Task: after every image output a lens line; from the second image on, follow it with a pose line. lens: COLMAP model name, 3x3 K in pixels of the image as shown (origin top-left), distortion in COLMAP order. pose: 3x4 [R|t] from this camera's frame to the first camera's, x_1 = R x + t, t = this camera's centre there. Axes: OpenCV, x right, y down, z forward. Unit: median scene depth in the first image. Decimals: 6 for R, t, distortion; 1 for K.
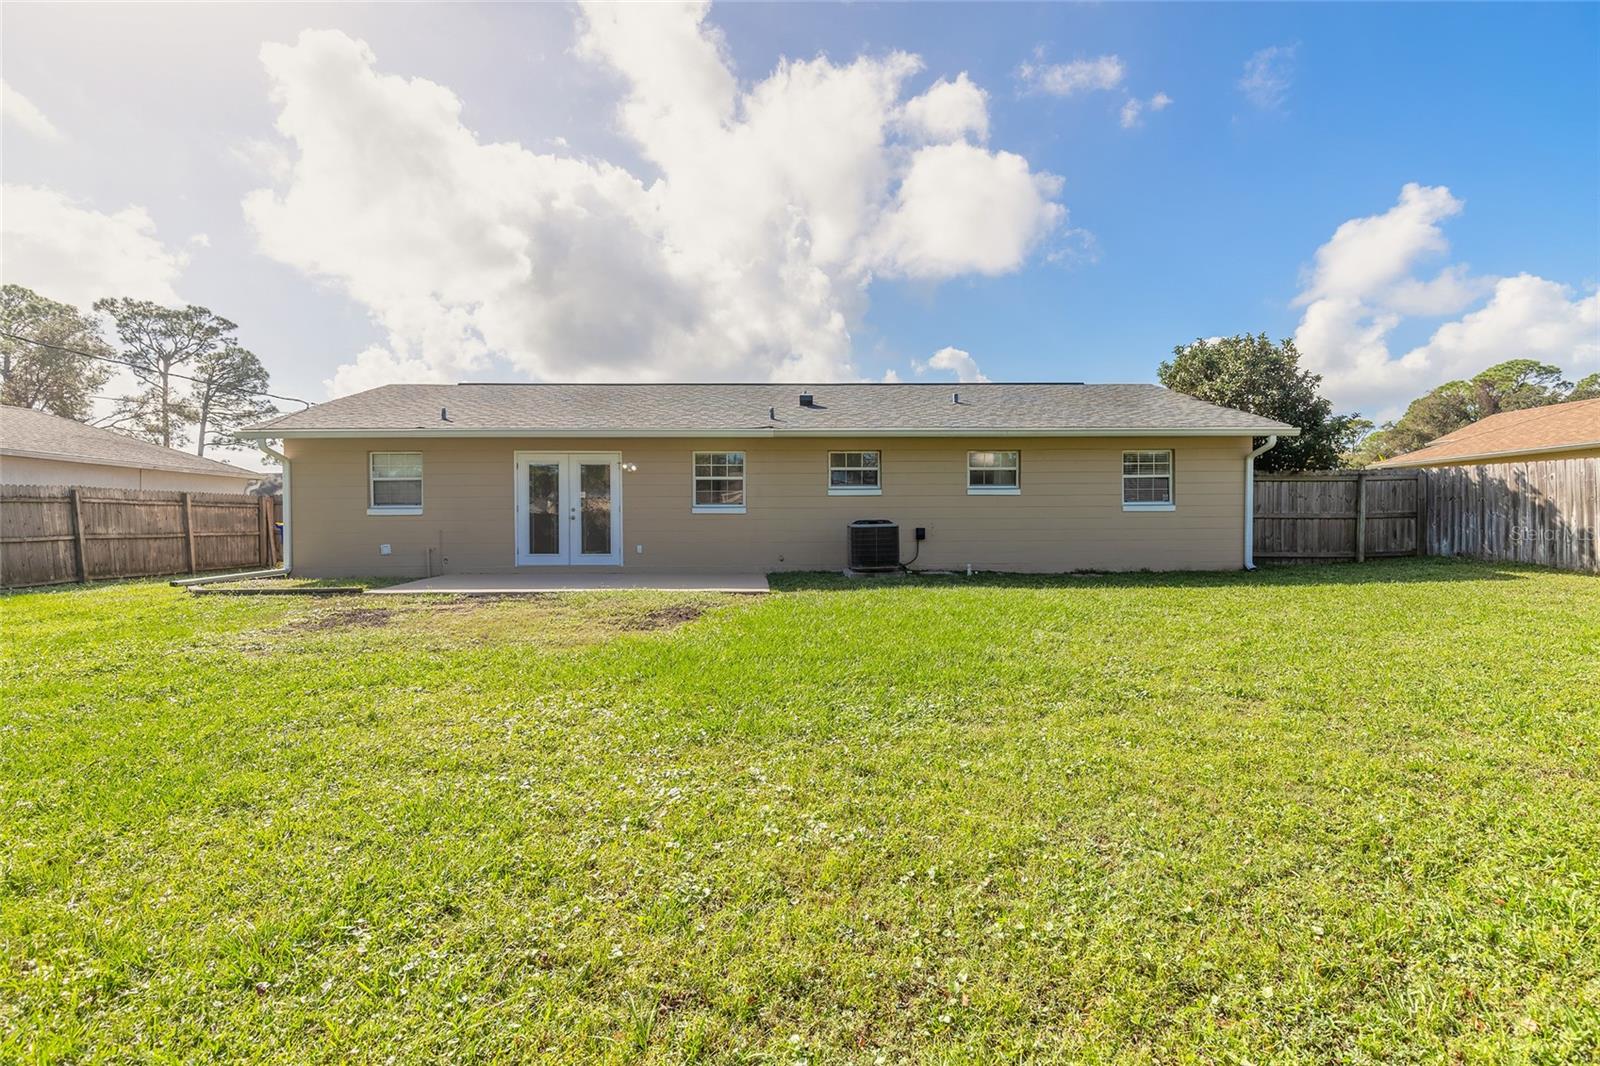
lens RADIAL K [[784.4, 0, 803.1], [0, 784.4, 539.8], [0, 0, 1]] dist [-0.010778, -0.001224]
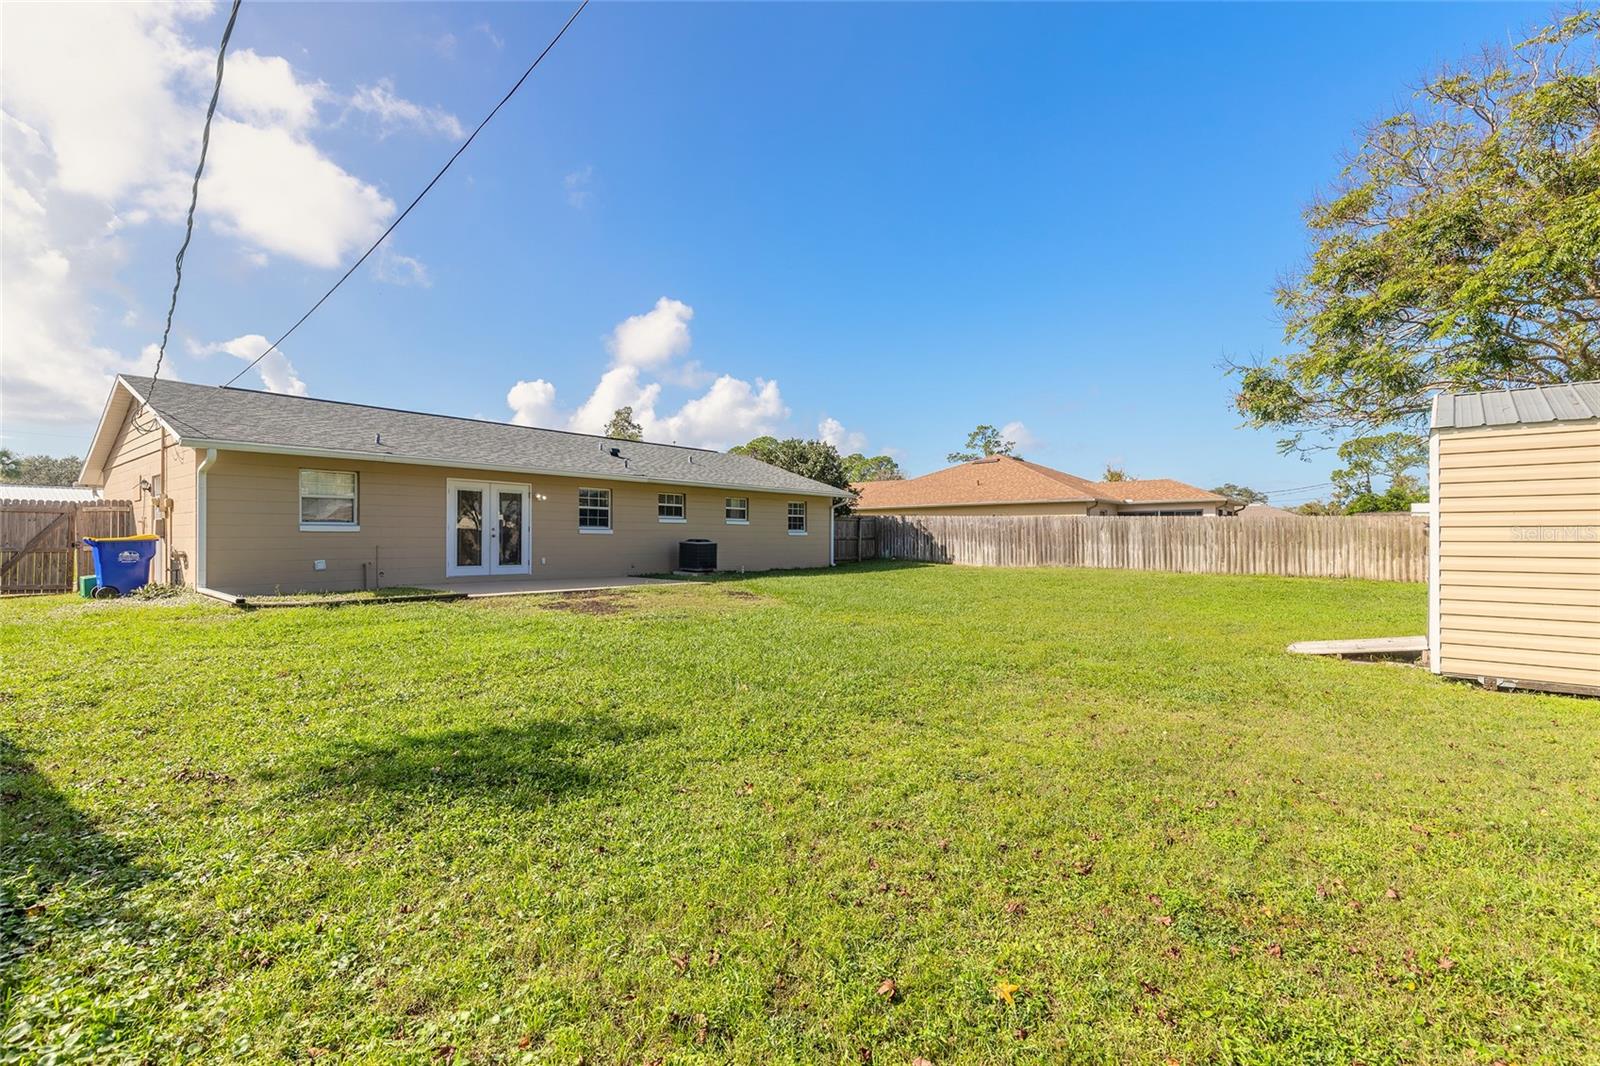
lens RADIAL K [[722.7, 0, 798.9], [0, 722.7, 524.1], [0, 0, 1]] dist [0.012802, -0.003248]
pose [[0.659506, 0.022508, 0.751363, -0.804792], [0.014007, 0.999010, -0.042222, 0.007974], [-0.751569, 0.038370, 0.658537, -0.097795]]
